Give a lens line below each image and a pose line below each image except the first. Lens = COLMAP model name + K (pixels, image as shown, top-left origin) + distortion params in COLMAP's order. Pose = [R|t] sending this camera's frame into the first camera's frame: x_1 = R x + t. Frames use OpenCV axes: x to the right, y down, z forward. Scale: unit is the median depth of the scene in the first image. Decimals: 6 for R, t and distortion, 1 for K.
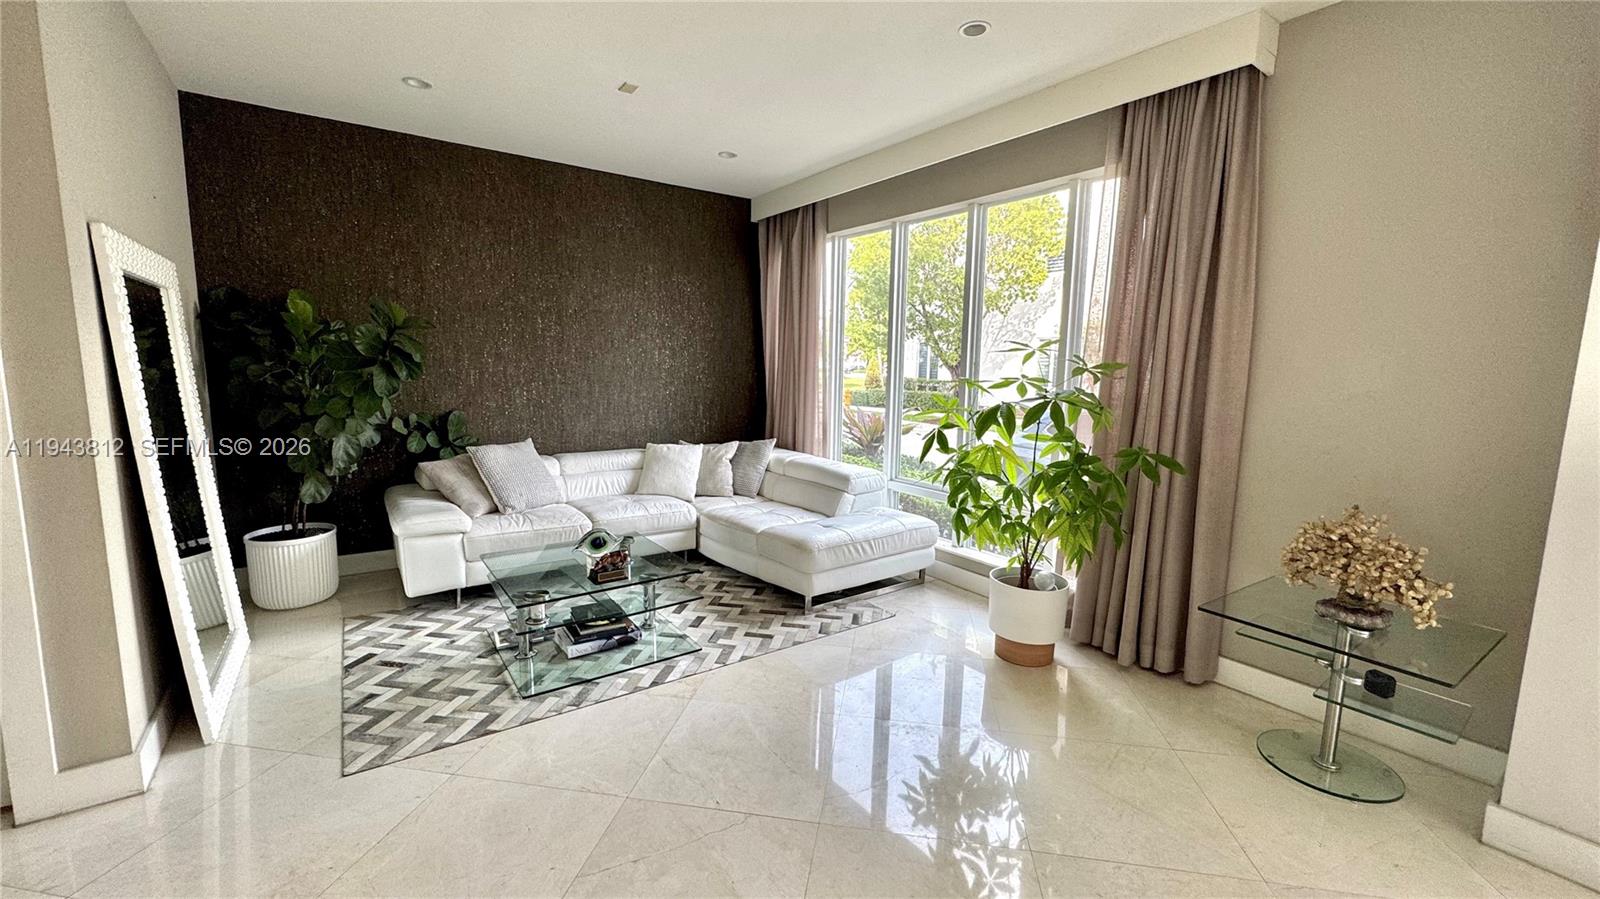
lens RADIAL K [[639.1, 0, 800.1], [0, 639.1, 447.0], [0, 0, 1]] dist [0.001169, 0.000309]
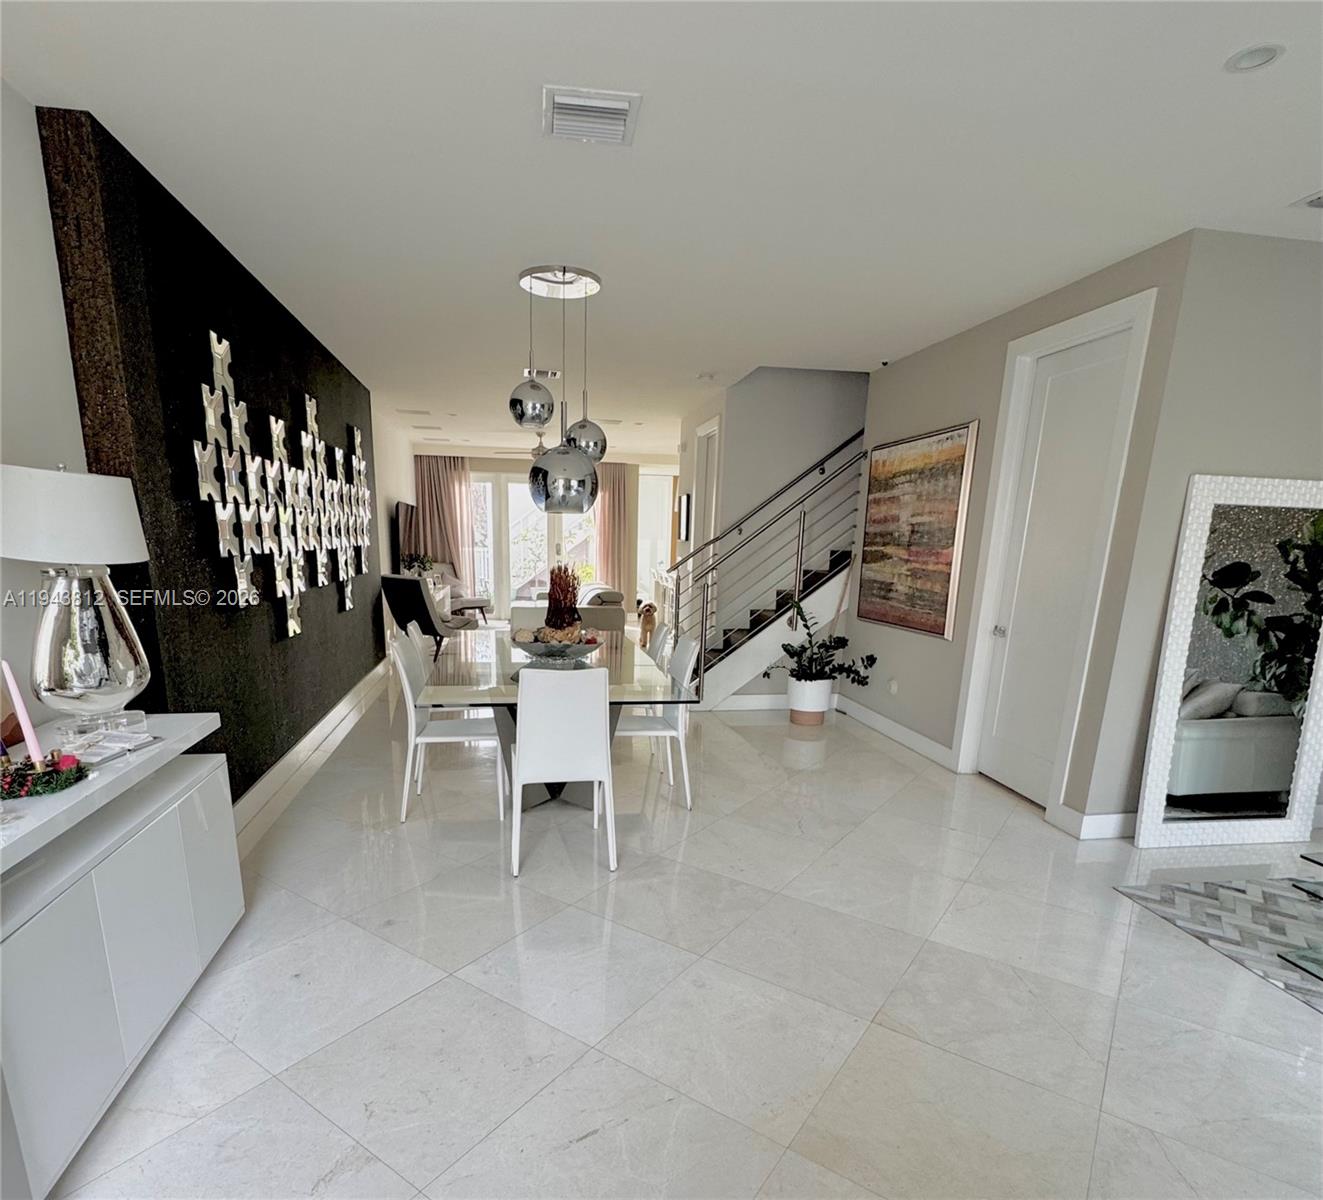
lens RADIAL K [[747.2, 0, 643.7], [0, 747.2, 730.5], [0, 0, 1]] dist [0.003836, -0.000363]
pose [[-0.435621, 0.200963, -0.877410, 0.657738], [-0.148299, 0.945415, 0.290167, -0.065088], [0.887830, 0.256522, -0.382040, 0.423162]]
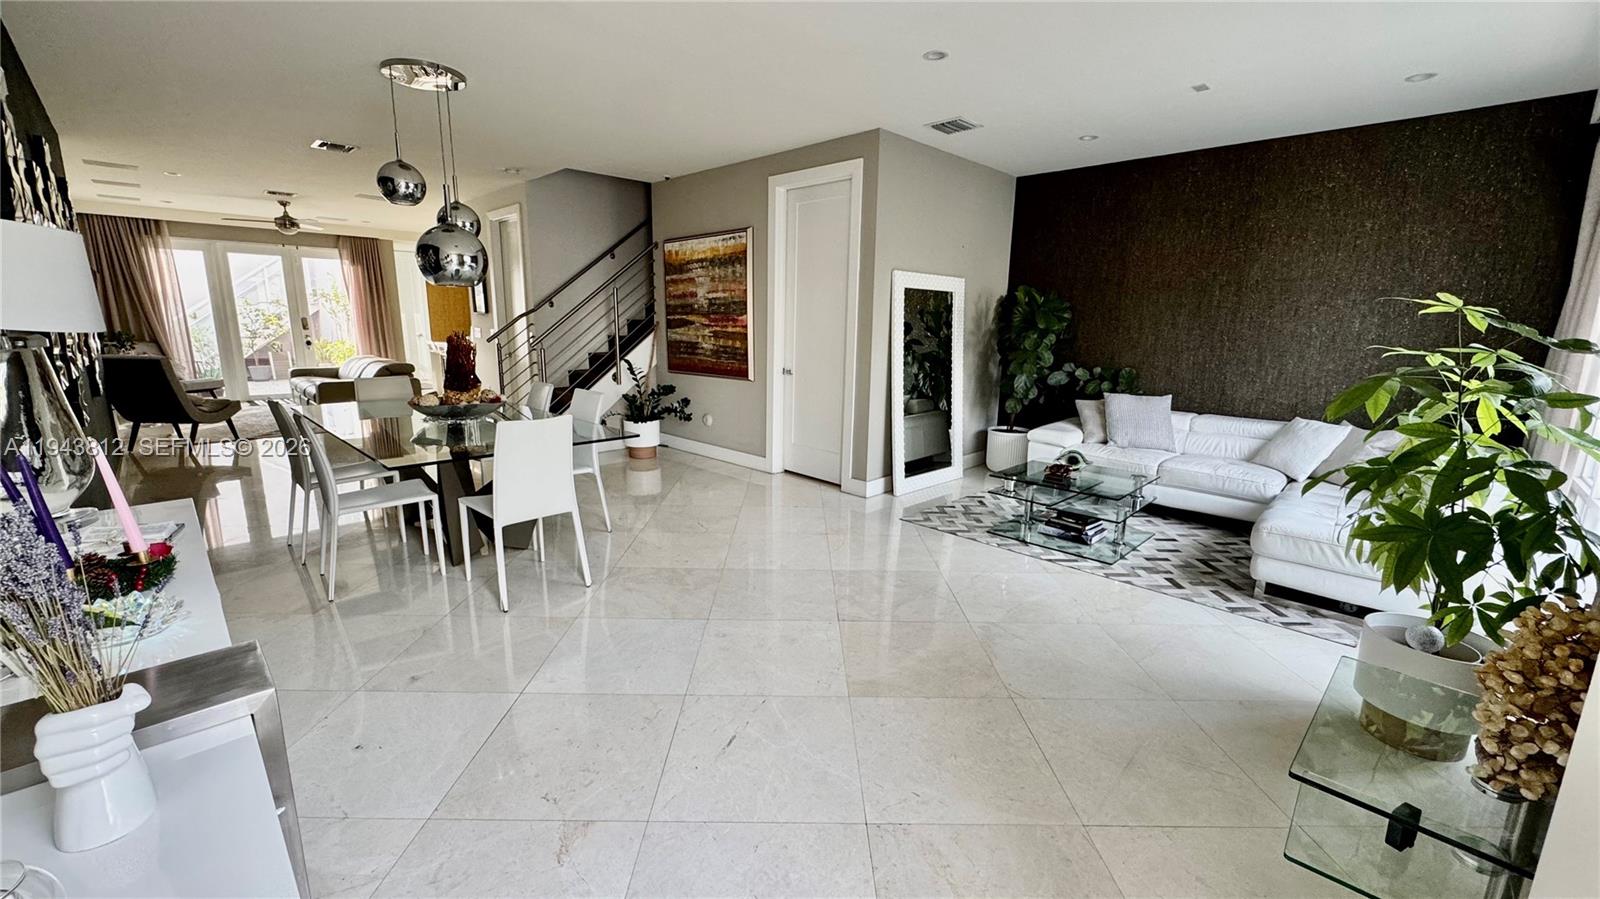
lens RADIAL K [[639.1, 0, 798.4], [0, 639.1, 448.2], [0, 0, 1]] dist [0.001169, 0.000309]
pose [[0.166983, 0.182172, -0.968984, 0.838843], [-0.142207, 0.976956, 0.159165, -0.009821], [0.975651, 0.111219, 0.189041, 0.149925]]
